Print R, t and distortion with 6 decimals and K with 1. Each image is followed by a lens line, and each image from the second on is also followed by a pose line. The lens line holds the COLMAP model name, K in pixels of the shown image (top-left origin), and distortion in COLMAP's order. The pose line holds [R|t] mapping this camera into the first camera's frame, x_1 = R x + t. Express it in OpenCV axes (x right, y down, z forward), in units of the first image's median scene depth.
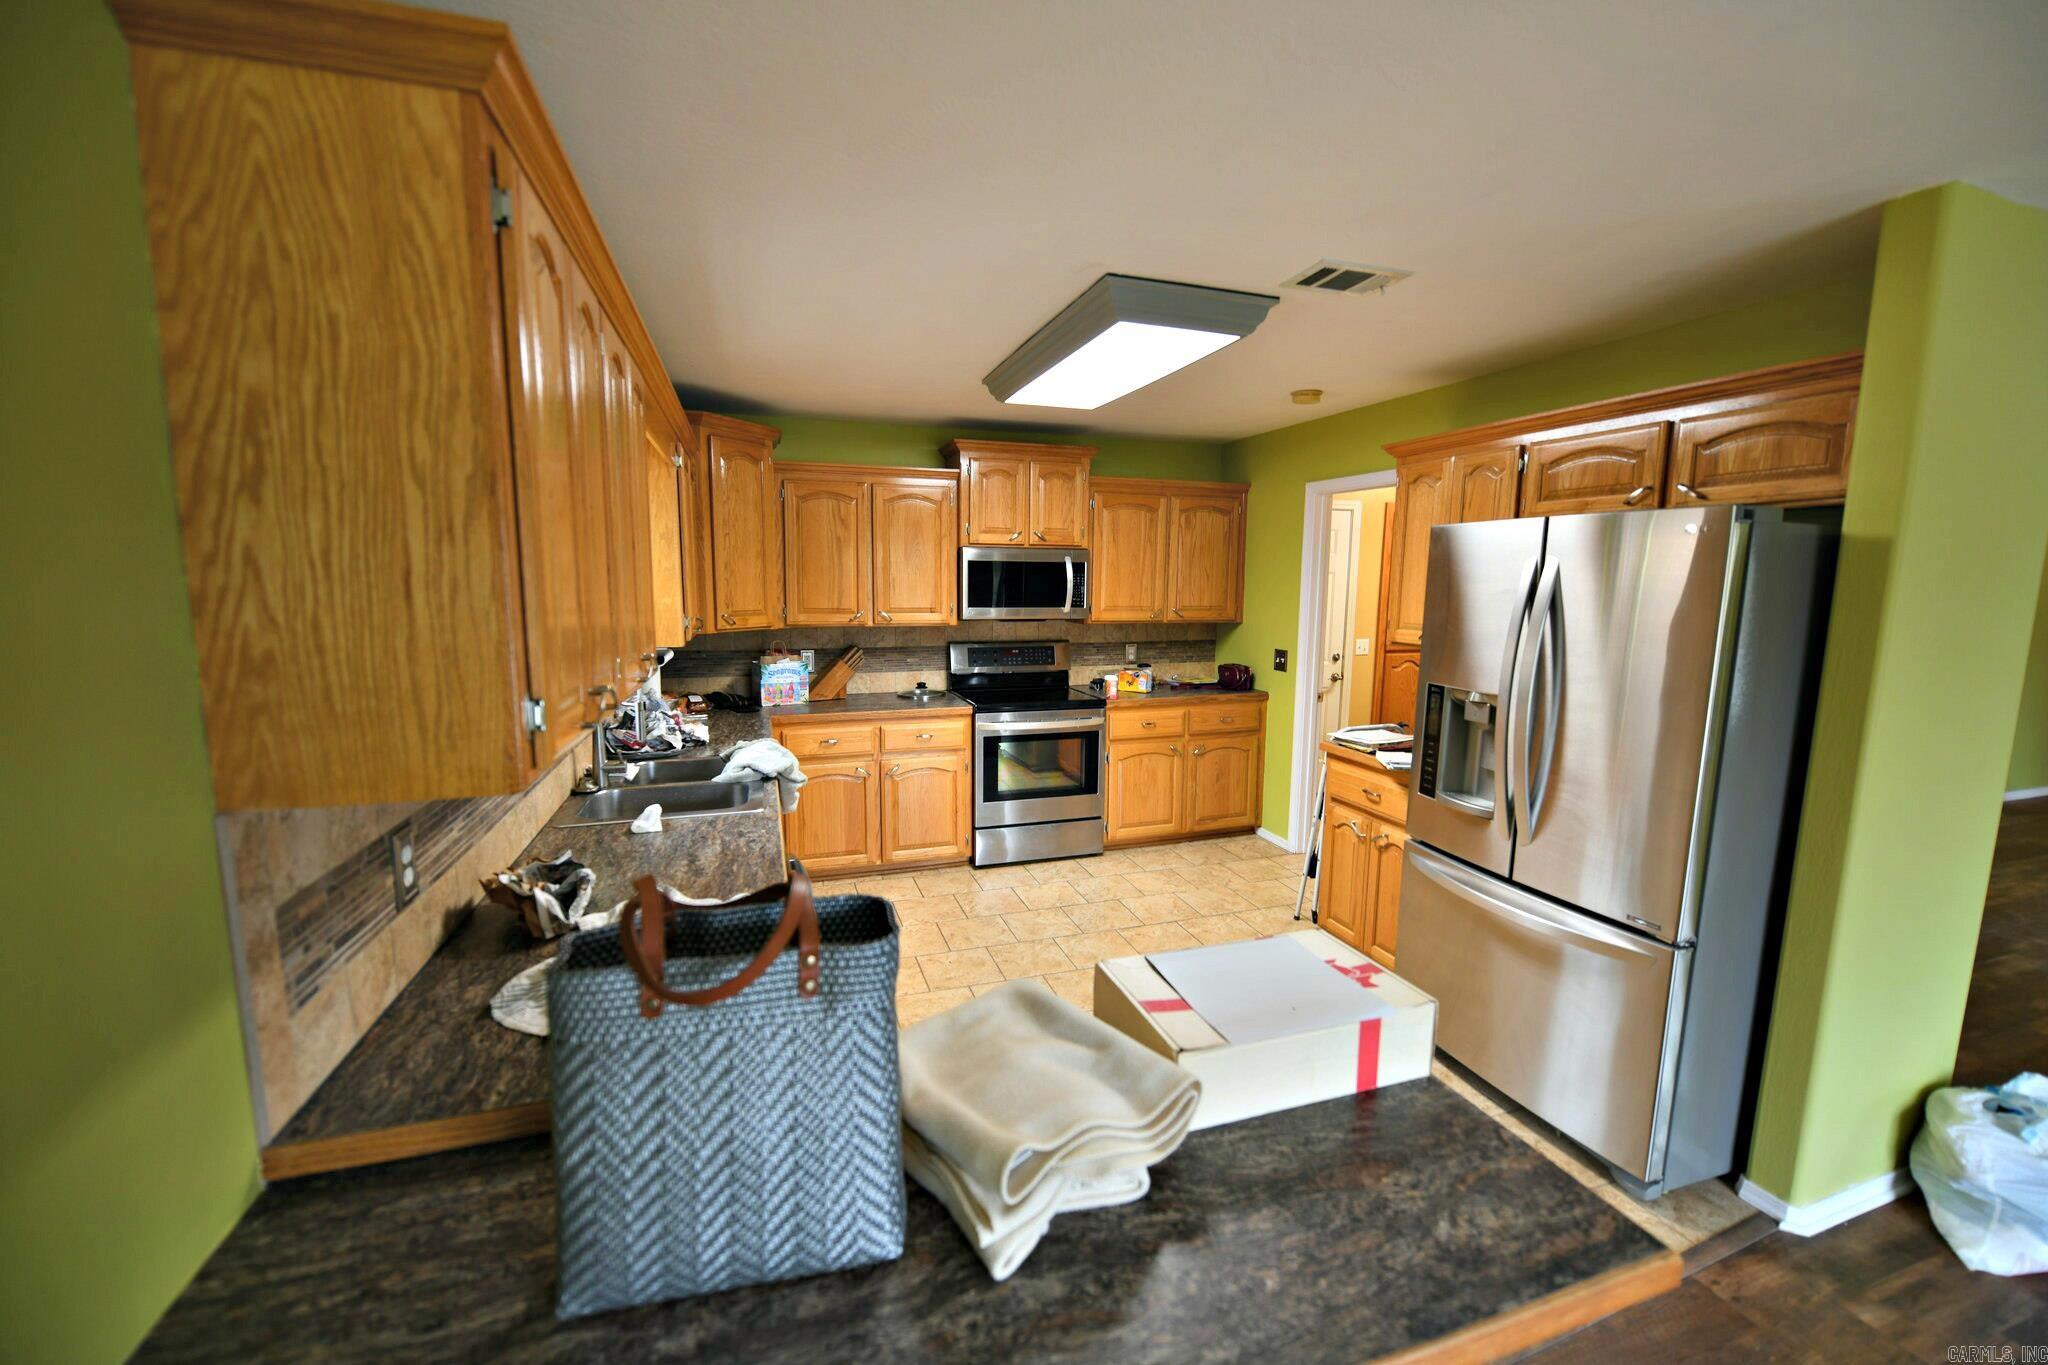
lens RADIAL K [[823.0, 0, 1027.7], [0, 823.0, 684.8], [0, 0, 1]] dist [-0.009632, -0.000661]
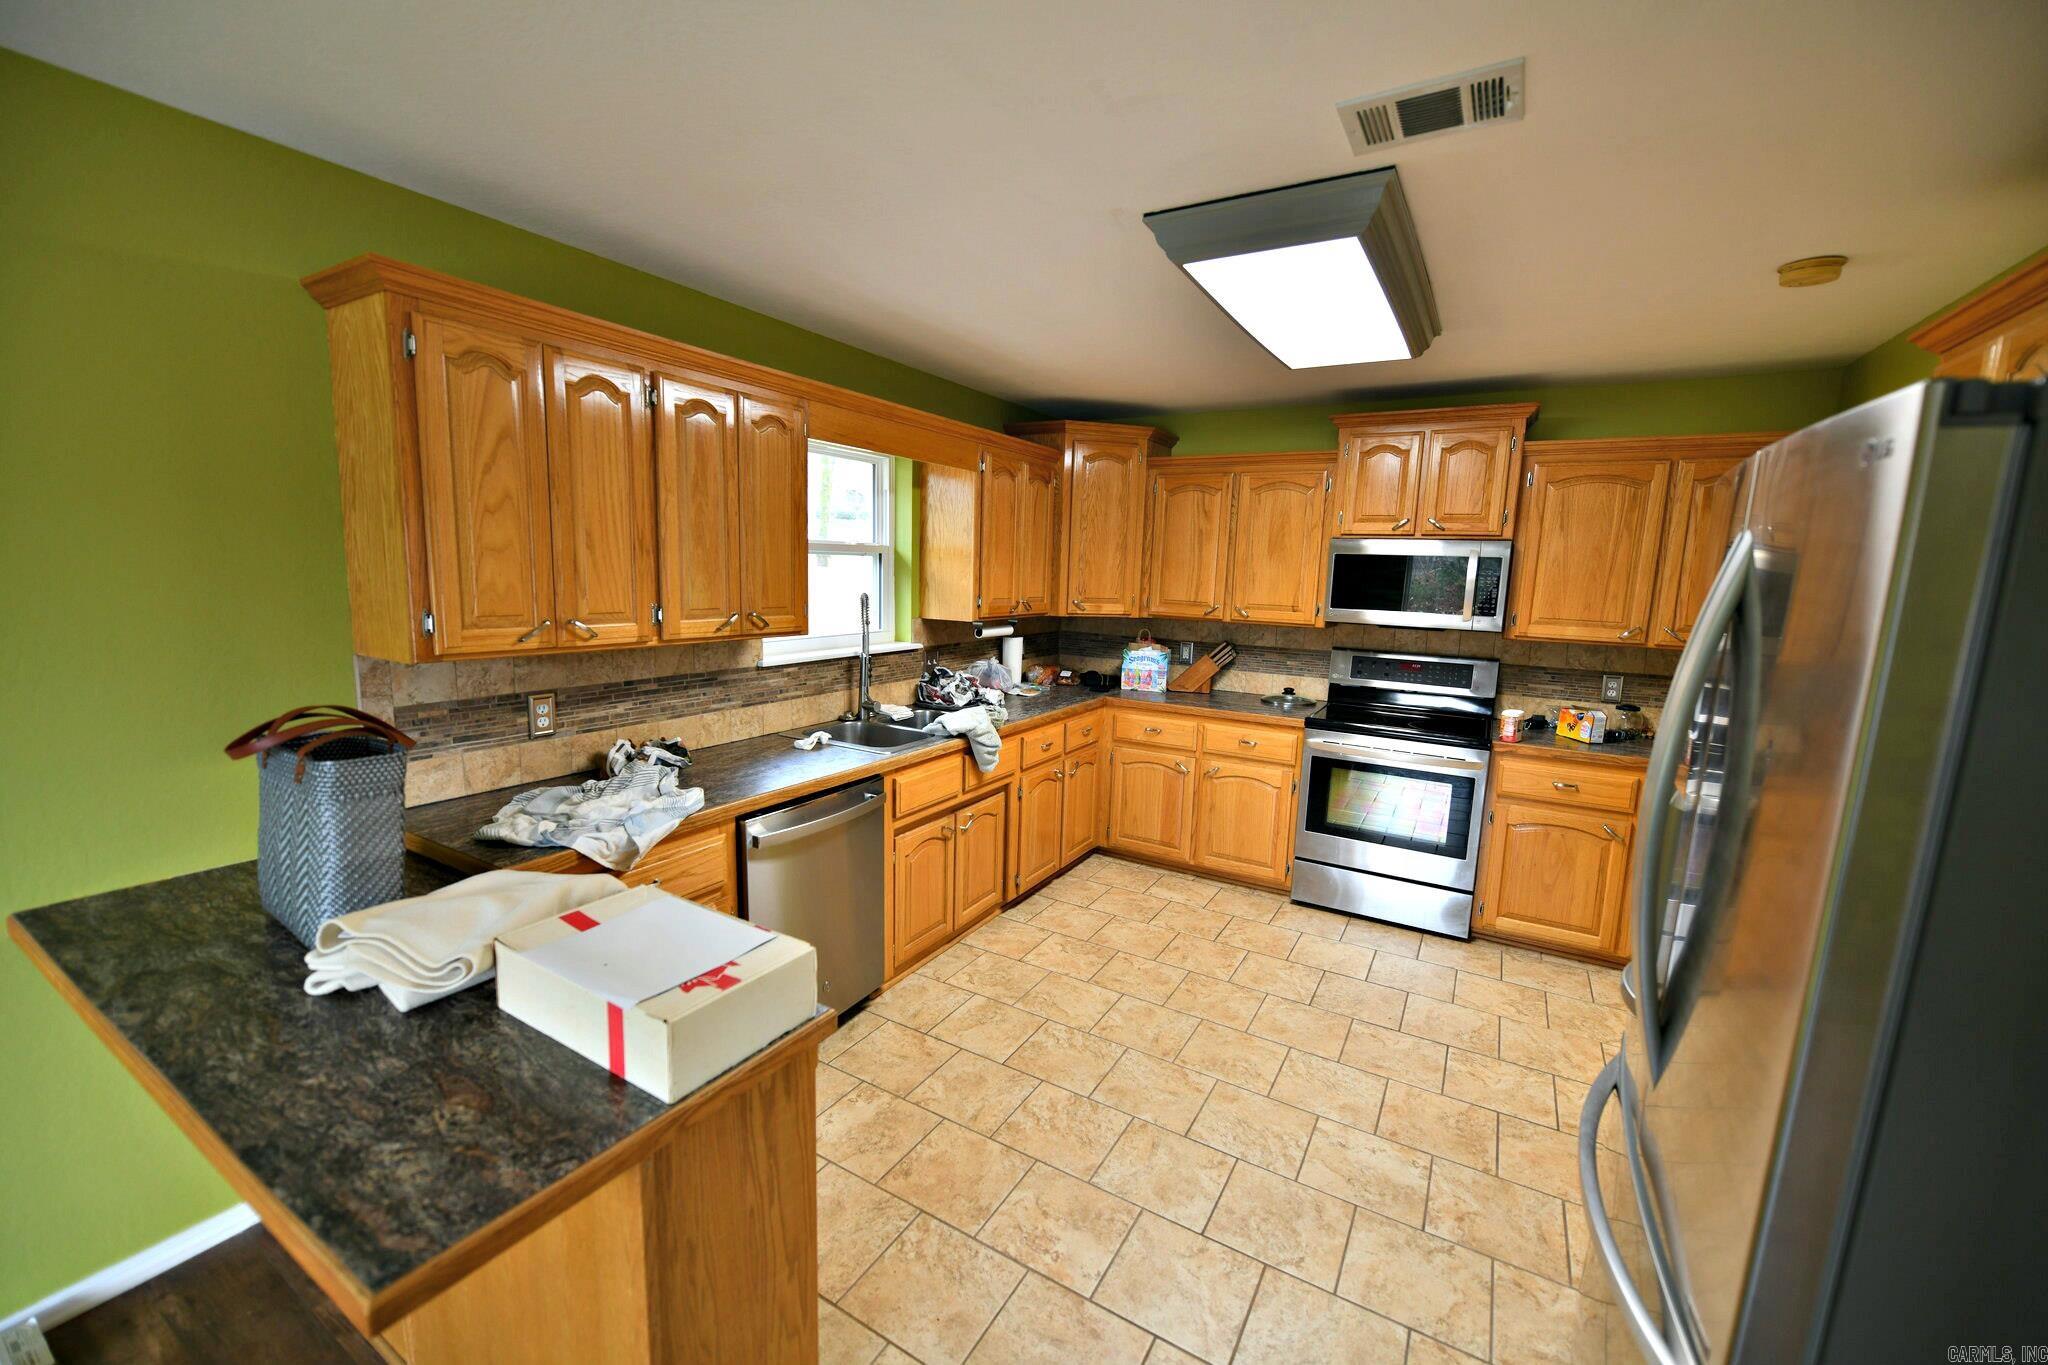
lens RADIAL K [[823.0, 0, 1025.2], [0, 823.0, 685.8], [0, 0, 1]] dist [-0.009632, -0.000661]
pose [[0.653010, 0.122218, -0.747422, 0.389361], [-0.122819, 0.990919, 0.054729, -0.020701], [0.747324, 0.056059, 0.662091, 0.192834]]
